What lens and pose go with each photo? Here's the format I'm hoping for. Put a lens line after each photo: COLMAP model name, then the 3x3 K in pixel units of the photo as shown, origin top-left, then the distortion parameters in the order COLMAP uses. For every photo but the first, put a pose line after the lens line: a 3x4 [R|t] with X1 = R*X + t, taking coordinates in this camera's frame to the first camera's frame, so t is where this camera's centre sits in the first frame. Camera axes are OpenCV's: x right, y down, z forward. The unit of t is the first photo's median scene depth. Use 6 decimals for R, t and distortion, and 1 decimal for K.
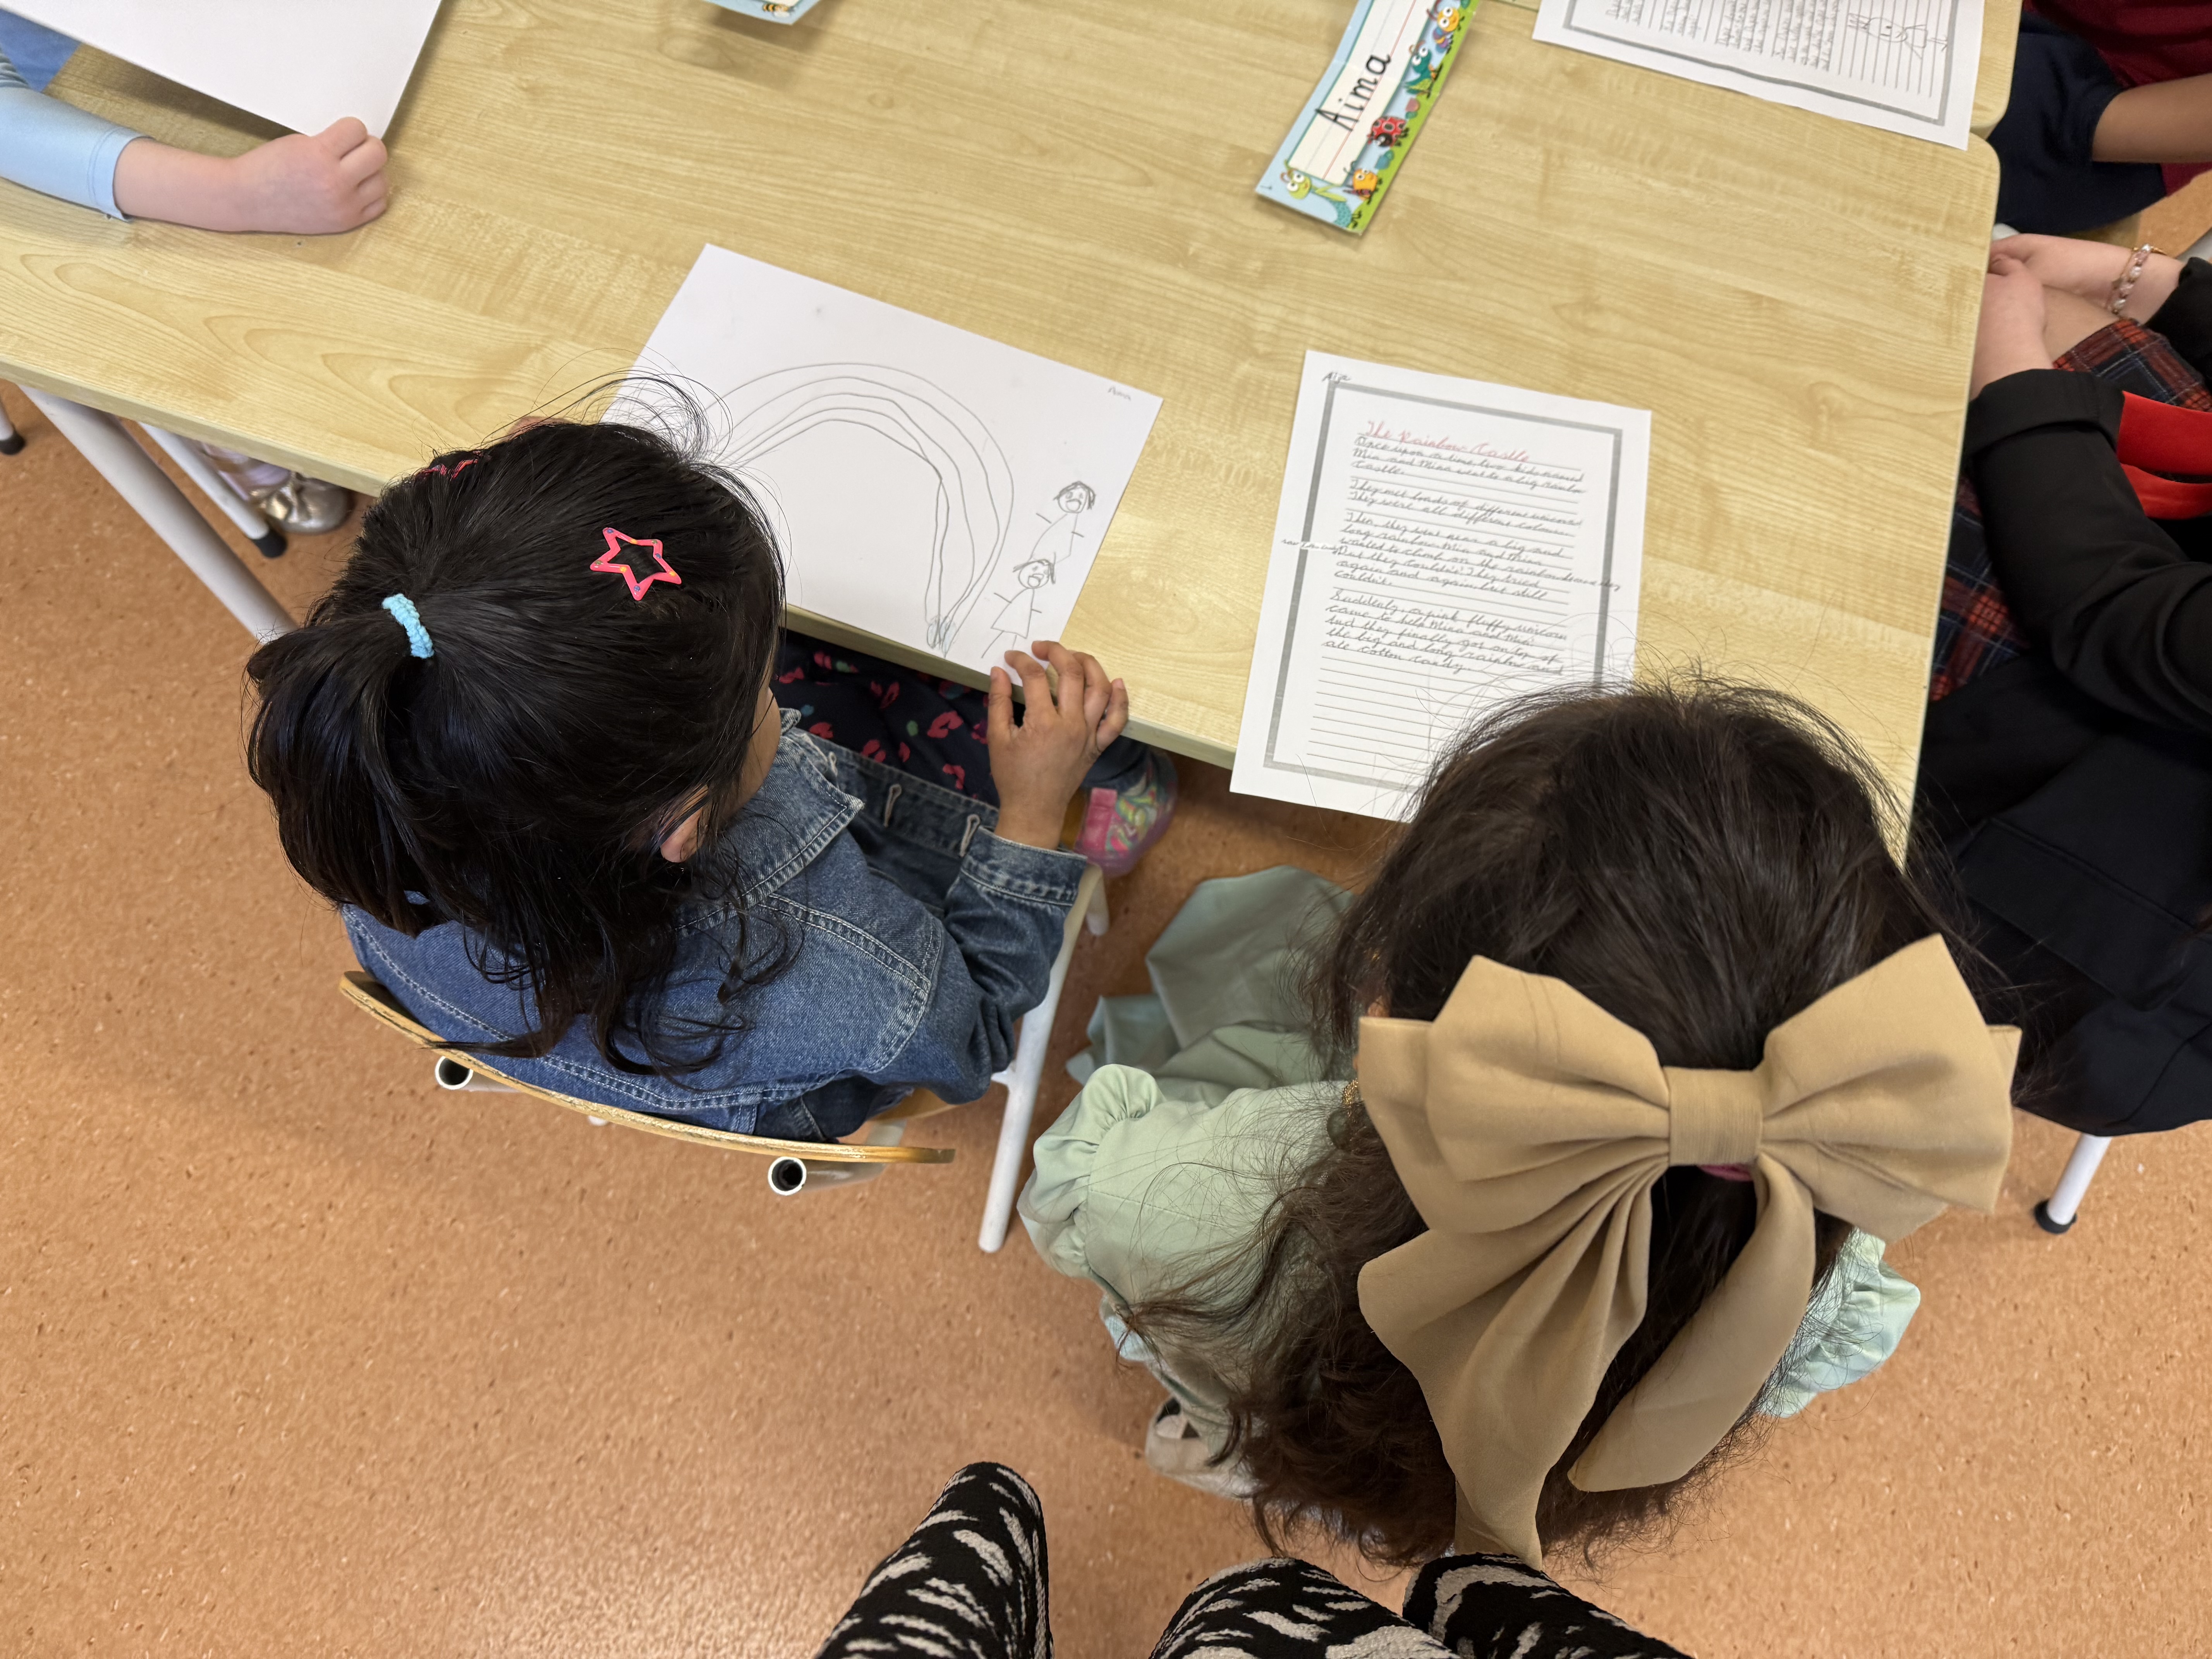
lens RADIAL K [[1583.7, 0, 1106.0], [0, 1583.7, 829.5], [0, 0, 1]] dist [-0.006233, 0.003566]
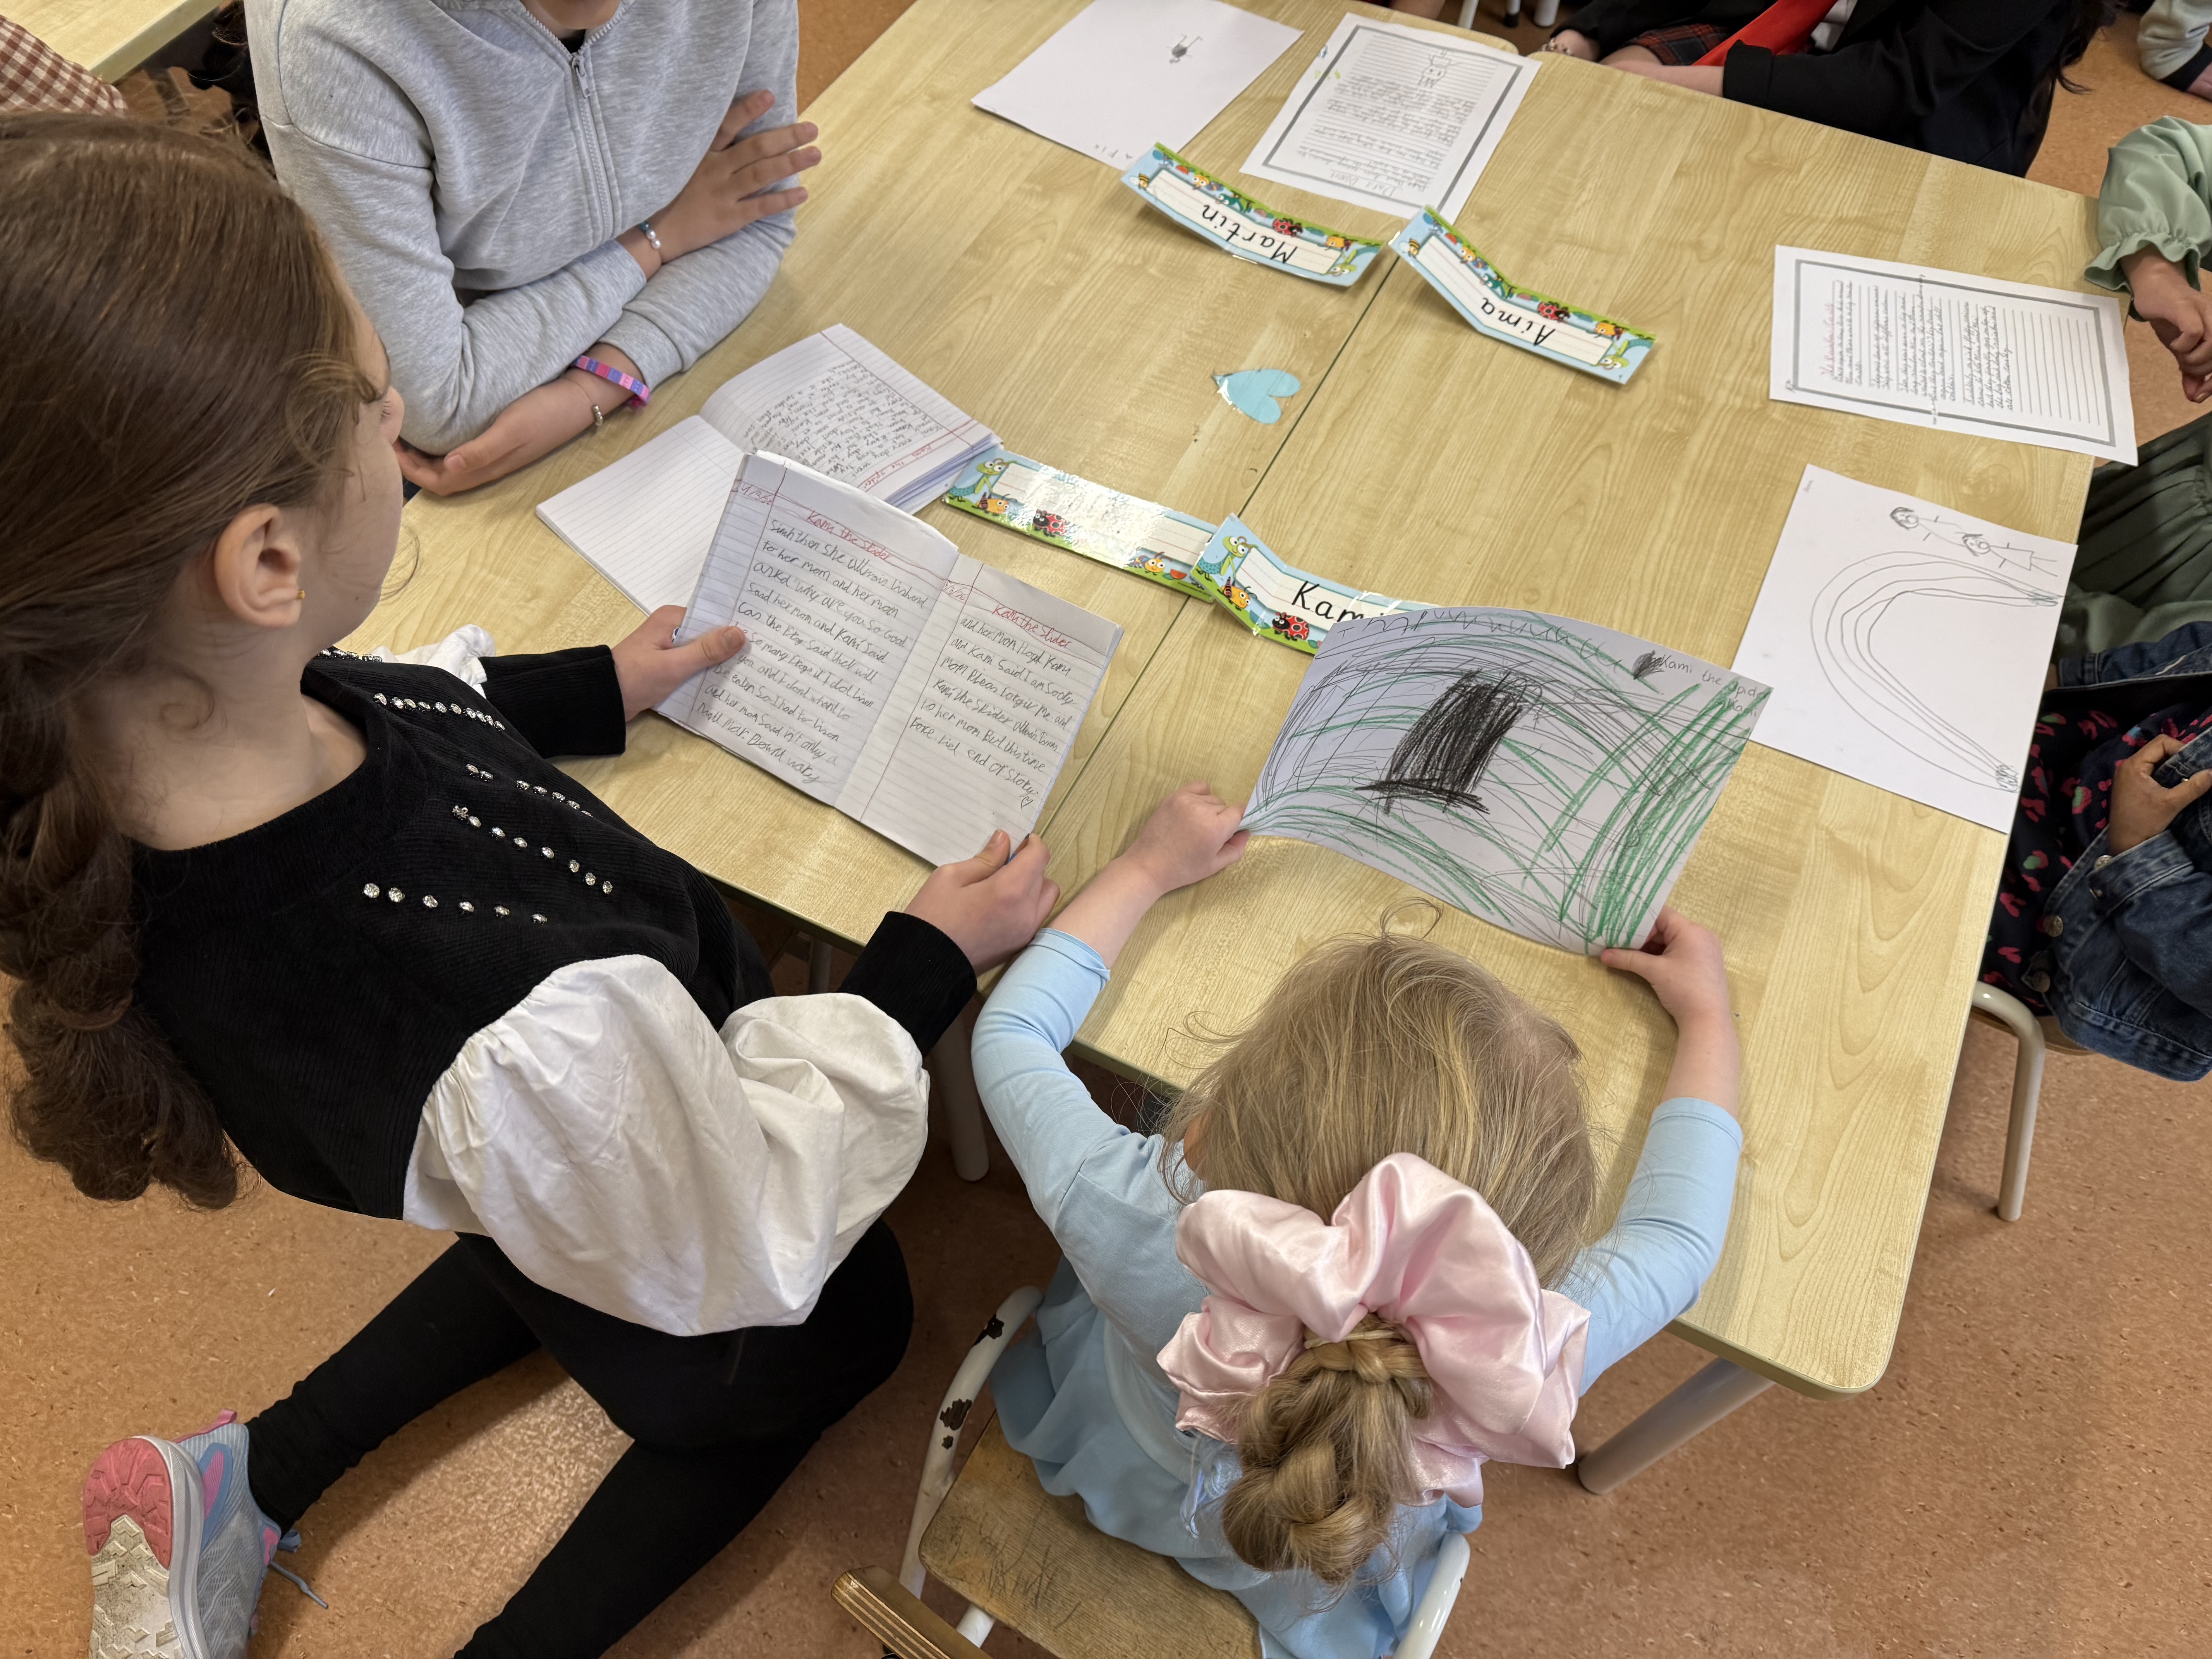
lens RADIAL K [[1583.7, 0, 1106.0], [0, 1583.7, 829.5], [0, 0, 1]] dist [-0.006233, 0.003566]
pose [[0.145516, -0.858059, 0.492504, -0.949779], [0.918954, 0.301649, 0.254029, -1.029024], [-0.366535, 0.415623, 0.832412, 0.200305]]
